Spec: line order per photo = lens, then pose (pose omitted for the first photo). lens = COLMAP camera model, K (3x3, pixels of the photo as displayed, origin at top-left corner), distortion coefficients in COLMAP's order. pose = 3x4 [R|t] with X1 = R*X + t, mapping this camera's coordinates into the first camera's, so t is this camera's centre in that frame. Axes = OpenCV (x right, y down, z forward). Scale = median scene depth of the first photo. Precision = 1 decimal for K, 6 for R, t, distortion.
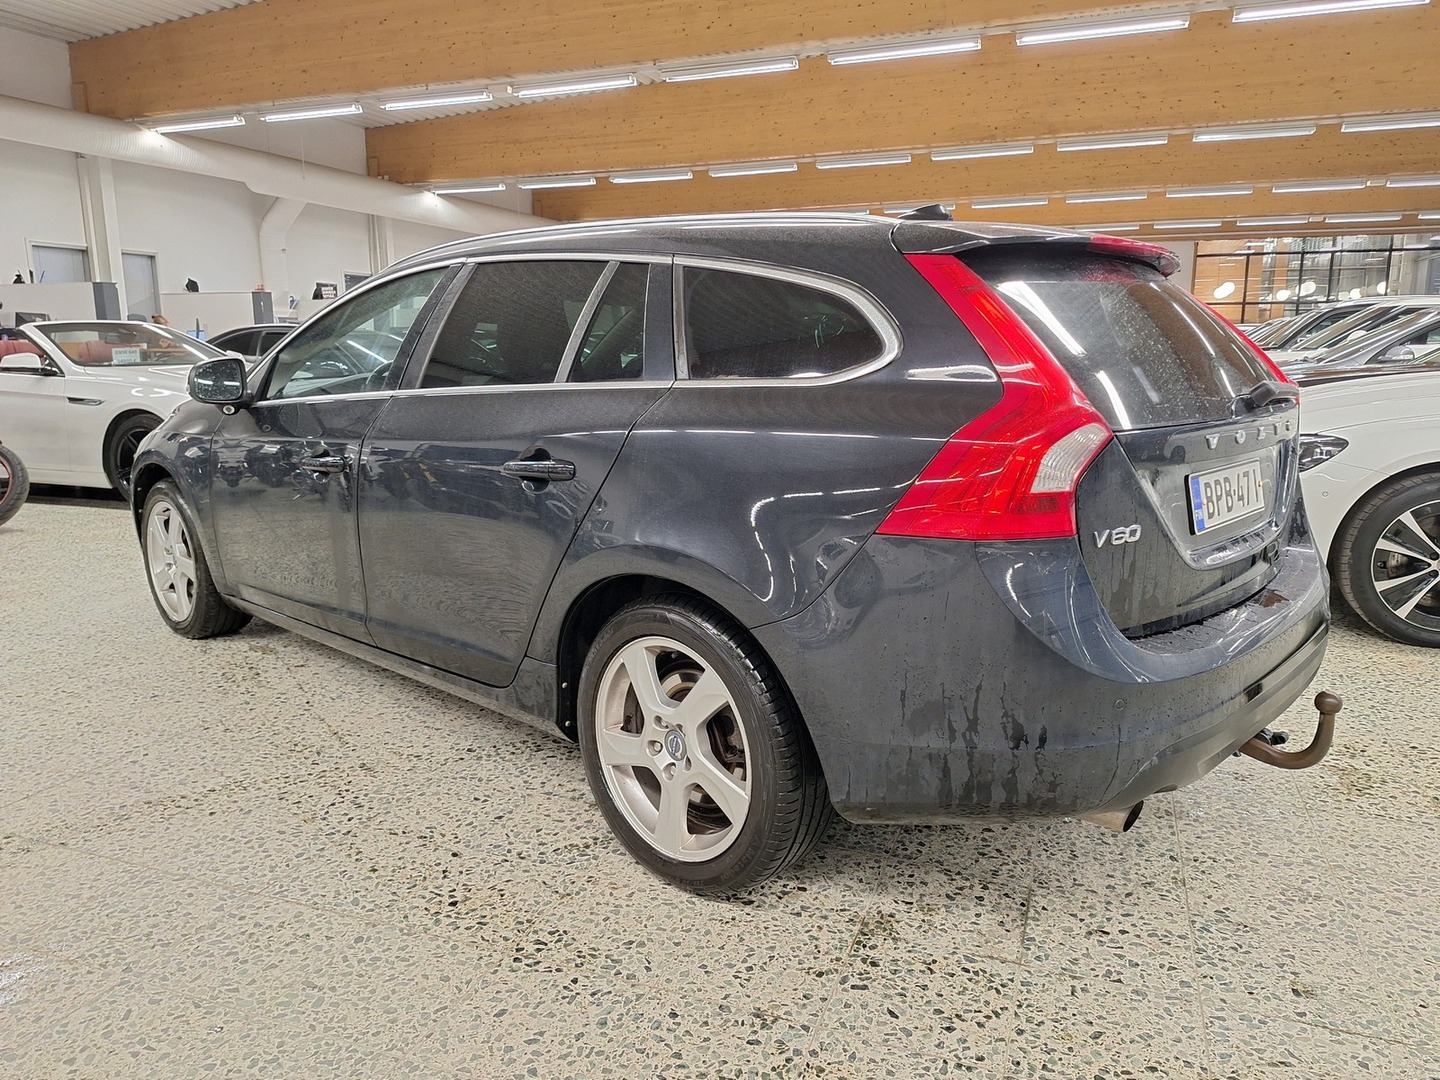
lens RADIAL K [[991.8, 0, 725.2], [0, 991.8, 535.9], [0, 0, 1]] dist [0.044278, -0.045000]
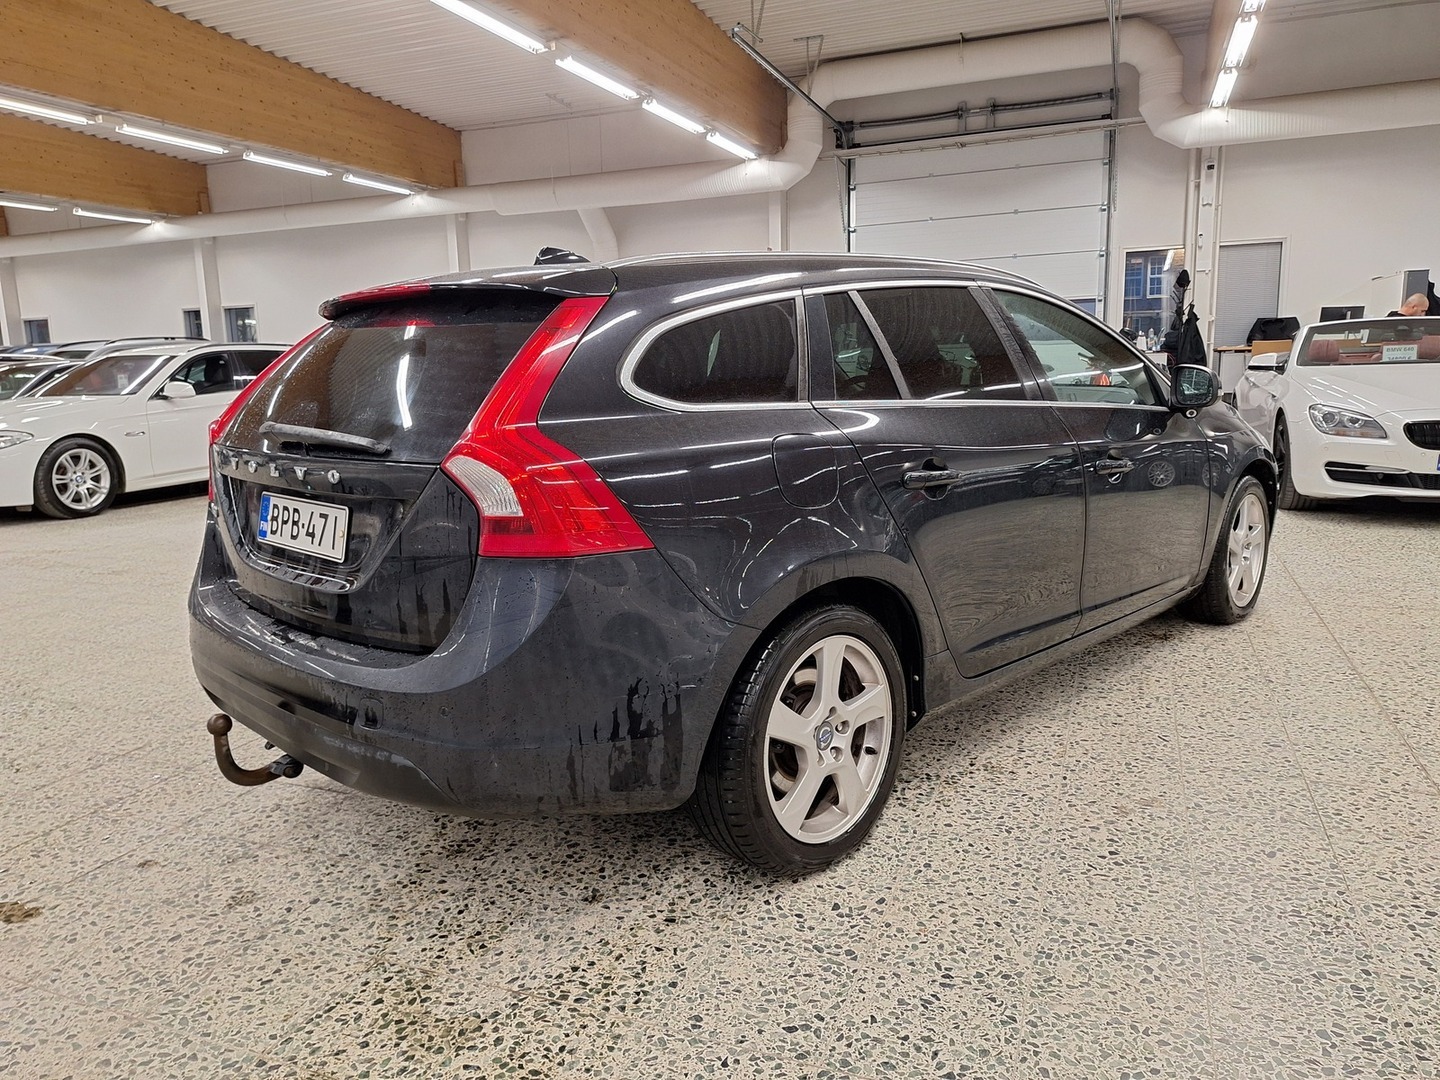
lens RADIAL K [[991.1, 0, 720.0], [0, 991.1, 540.0], [0, 0, 1]] dist [0.065306, -0.078700]
pose [[-0.016124, 0.178135, -0.983874, 0.909430], [-0.157109, 0.971327, 0.178438, -0.168831], [0.987450, 0.157452, 0.012325, 0.837038]]
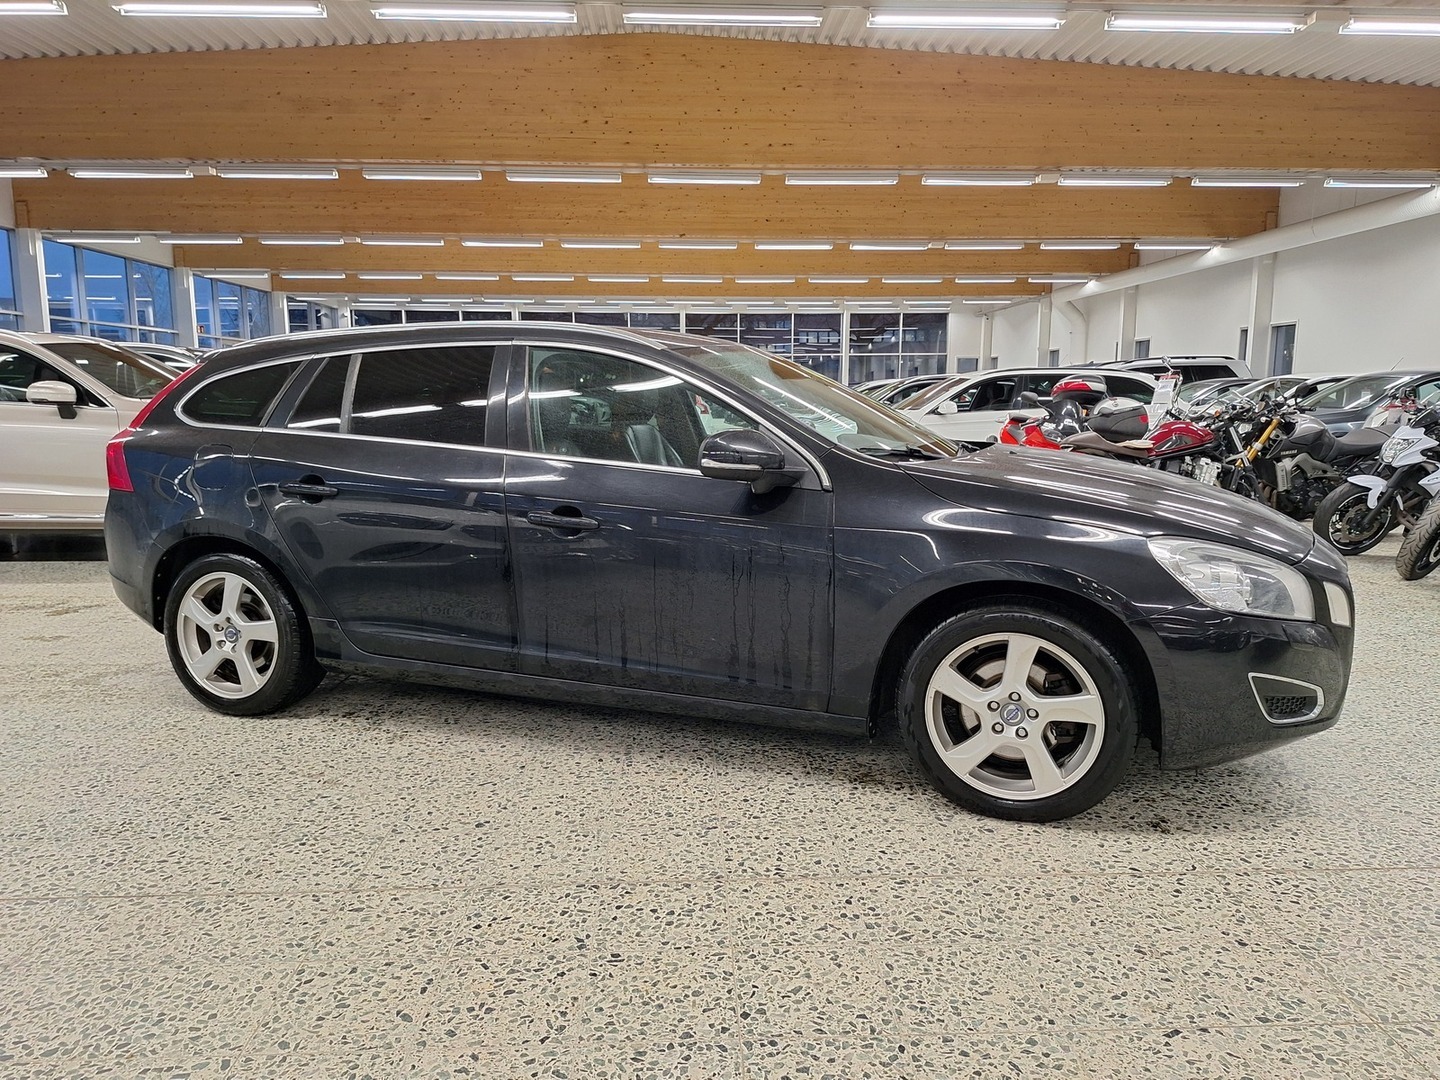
lens RADIAL K [[988.0, 0, 720.0], [0, 988.0, 540.0], [0, 0, 1]] dist [0.075625, -0.078244]
pose [[-0.916657, 0.061904, -0.394851, 0.242168], [-0.069853, 0.947912, 0.310779, -0.394763], [0.393522, 0.312459, -0.864586, 2.000754]]
